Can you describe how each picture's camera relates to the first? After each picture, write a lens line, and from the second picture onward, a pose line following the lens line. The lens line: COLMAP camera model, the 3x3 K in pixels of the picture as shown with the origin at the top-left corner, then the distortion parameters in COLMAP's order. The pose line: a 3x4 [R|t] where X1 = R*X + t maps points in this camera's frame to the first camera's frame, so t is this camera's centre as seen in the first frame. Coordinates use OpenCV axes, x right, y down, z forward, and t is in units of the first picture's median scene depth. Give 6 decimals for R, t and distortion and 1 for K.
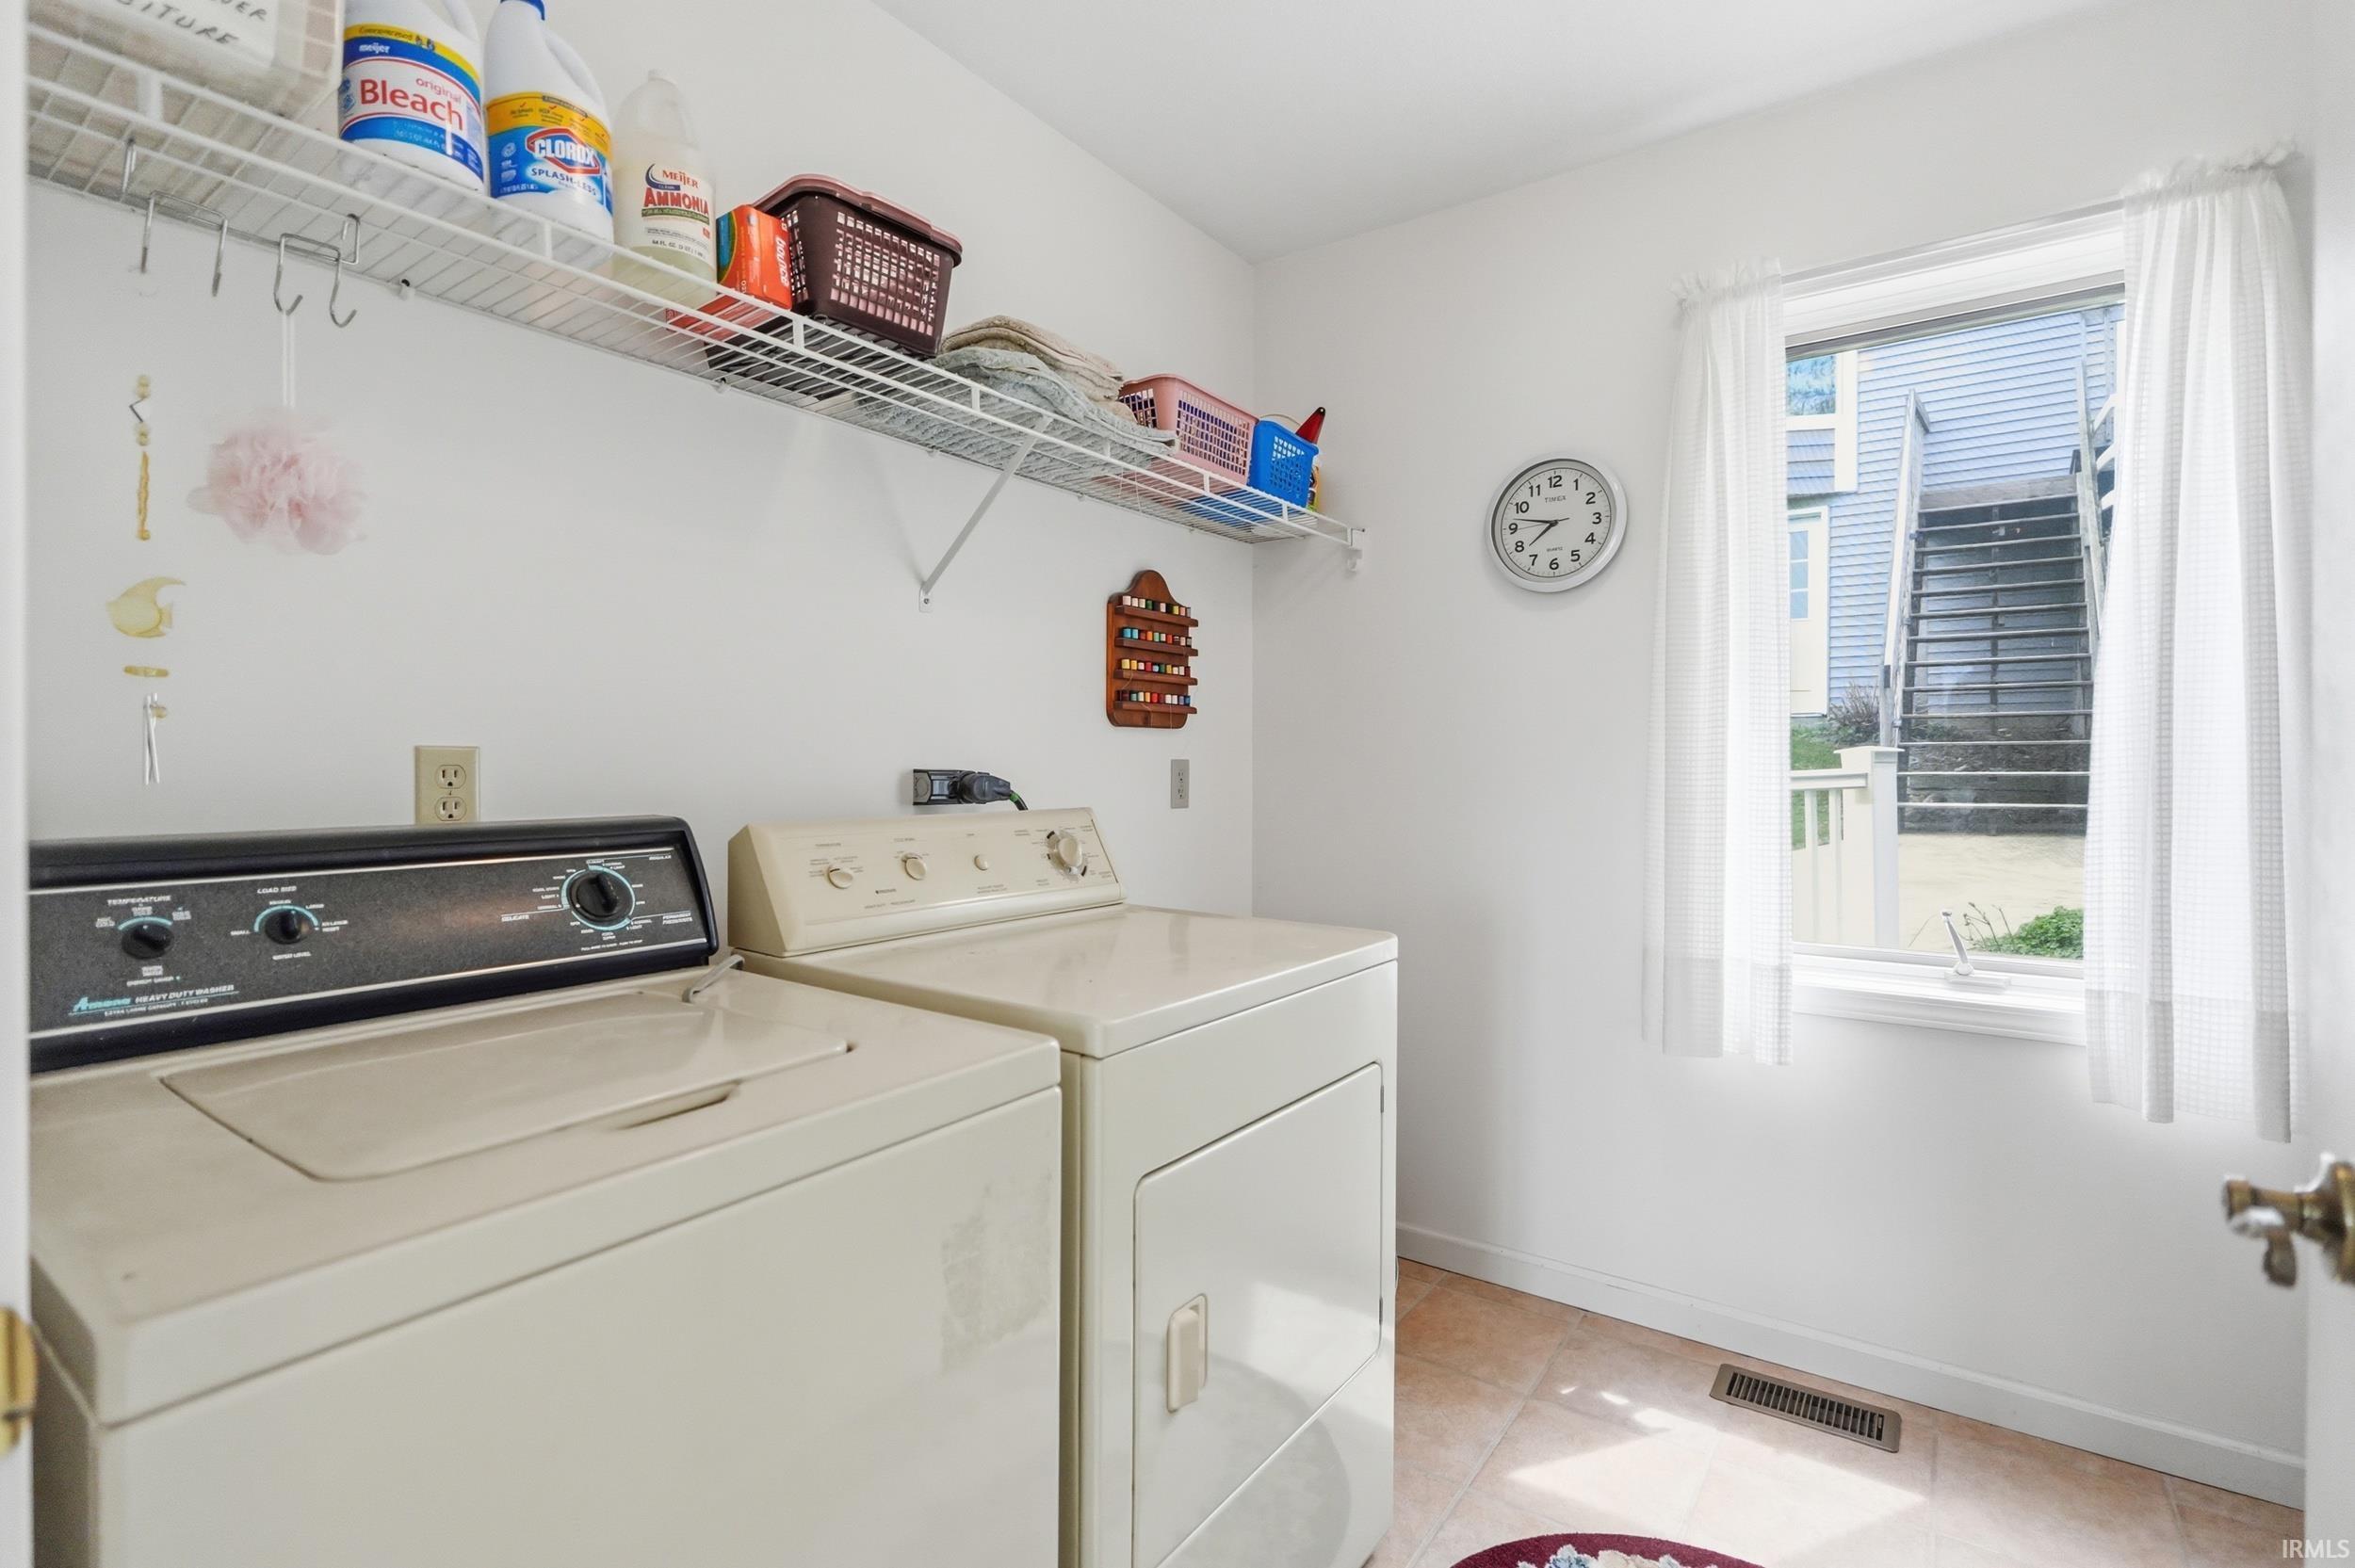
lens RADIAL K [[1095.2, 0, 1177.1], [0, 1095.2, 773.1], [0, 0, 1]] dist [-0.003003, -0.000230]
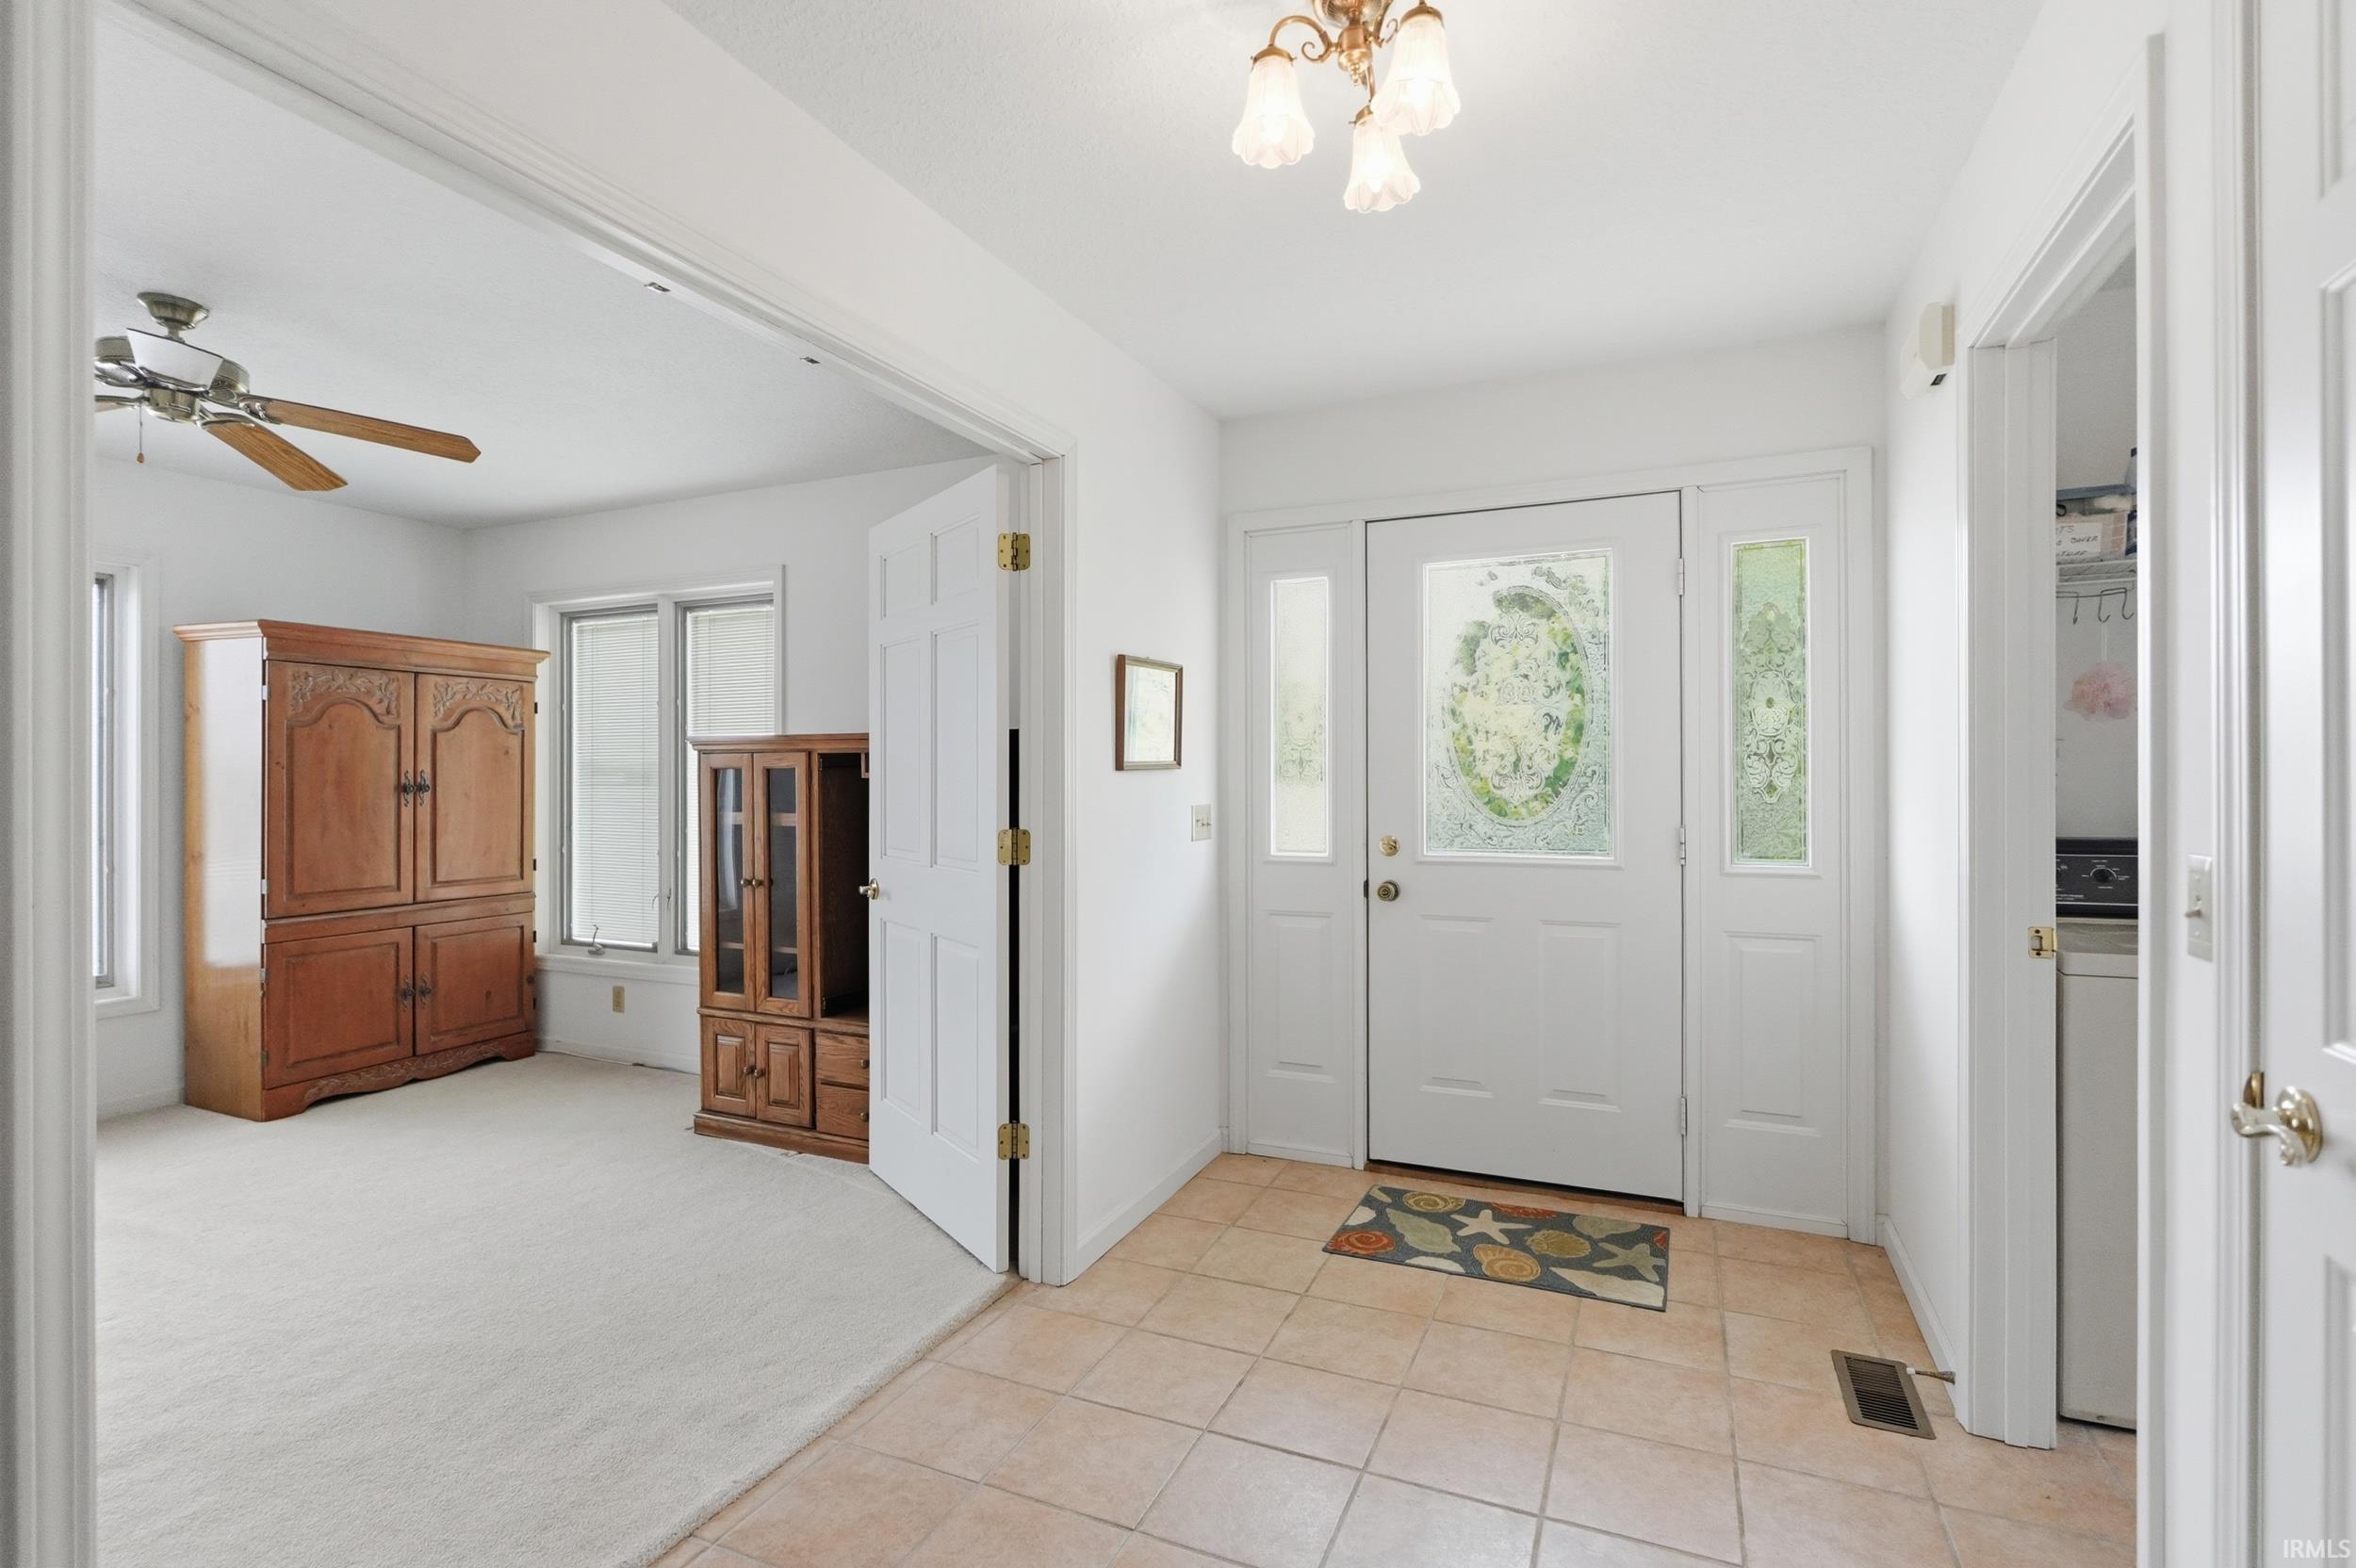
lens RADIAL K [[1095.7, 0, 1176.8], [0, 1095.7, 785.0], [0, 0, 1]] dist [-0.003003, -0.000230]
pose [[0.197807, -0.000822, -0.980241, 1.199872], [-0.006274, 0.999978, -0.002105, -0.048382], [0.980221, 0.006566, 0.197797, -1.550874]]
